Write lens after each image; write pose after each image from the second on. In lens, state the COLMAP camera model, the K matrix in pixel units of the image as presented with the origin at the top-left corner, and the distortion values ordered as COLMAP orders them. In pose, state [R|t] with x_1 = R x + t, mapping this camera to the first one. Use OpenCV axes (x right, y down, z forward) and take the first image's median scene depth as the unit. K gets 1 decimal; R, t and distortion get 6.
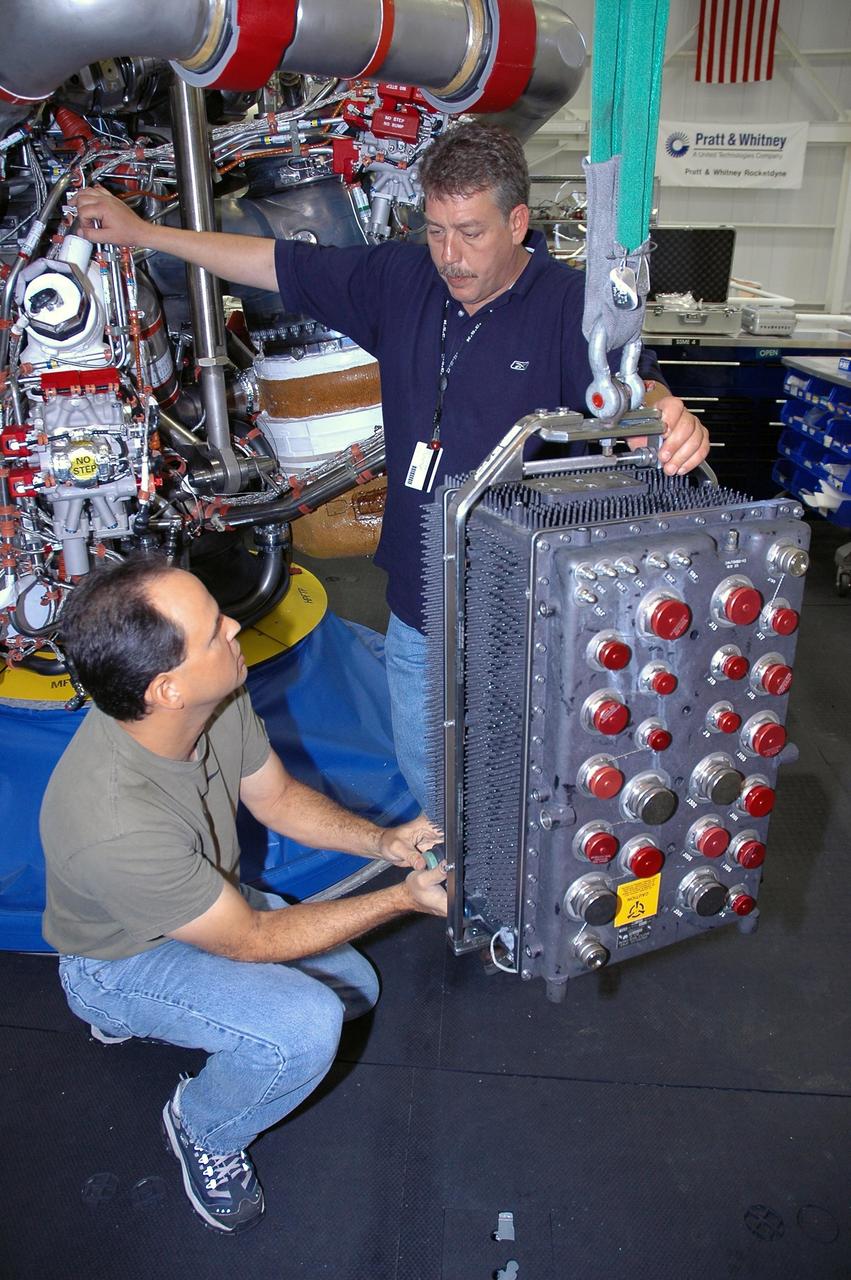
lens RADIAL K [[971.9, 0, 425.5], [0, 971.9, 640.0], [0, 0, 1]] dist [-0.173877, 0.154710]
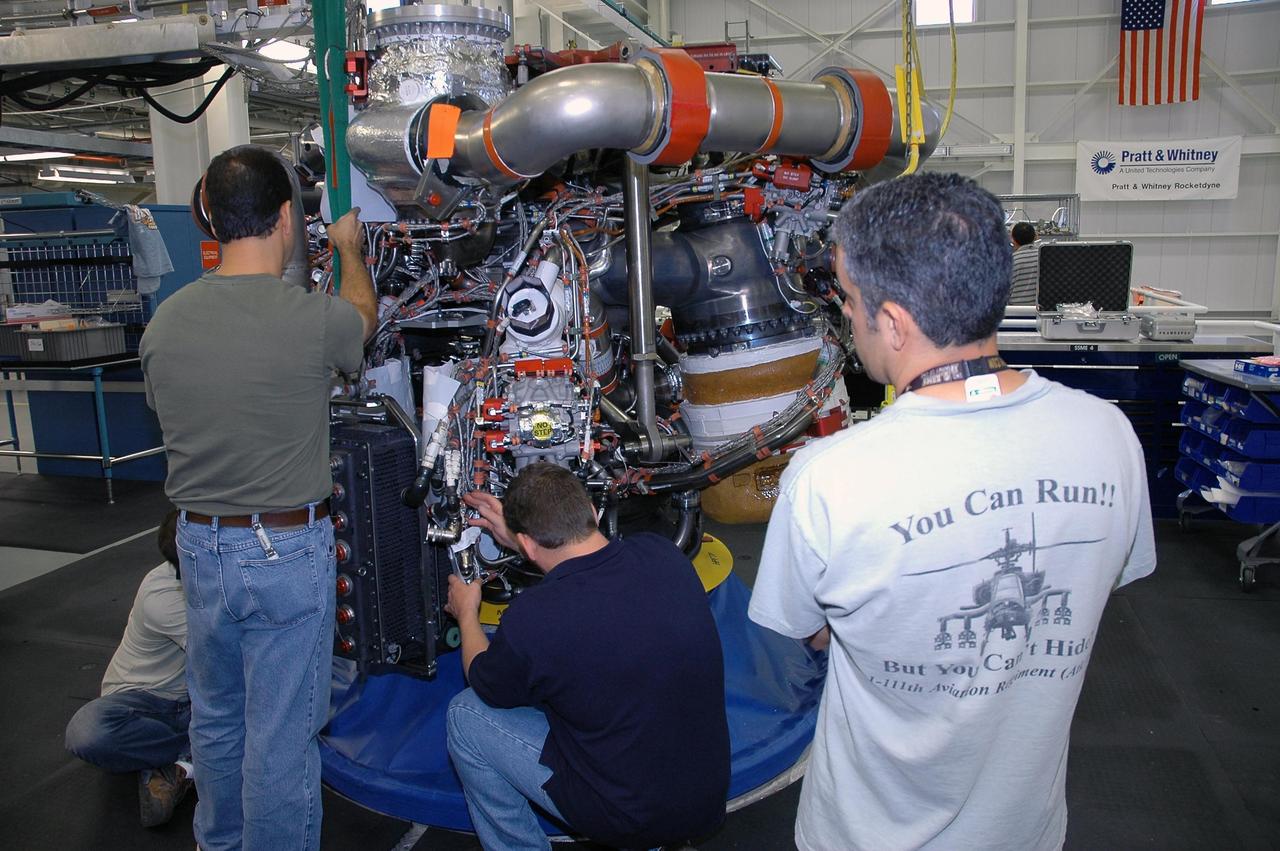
lens RADIAL K [[971.9, 0, 640.0], [0, 971.9, 425.5], [0, 0, 1]] dist [-0.173877, 0.154710]
pose [[0.975230, 0.019957, -0.220290, 0.050212], [-0.068684, 0.974012, -0.215829, 0.067342], [0.210258, 0.225614, 0.951257, -0.185656]]
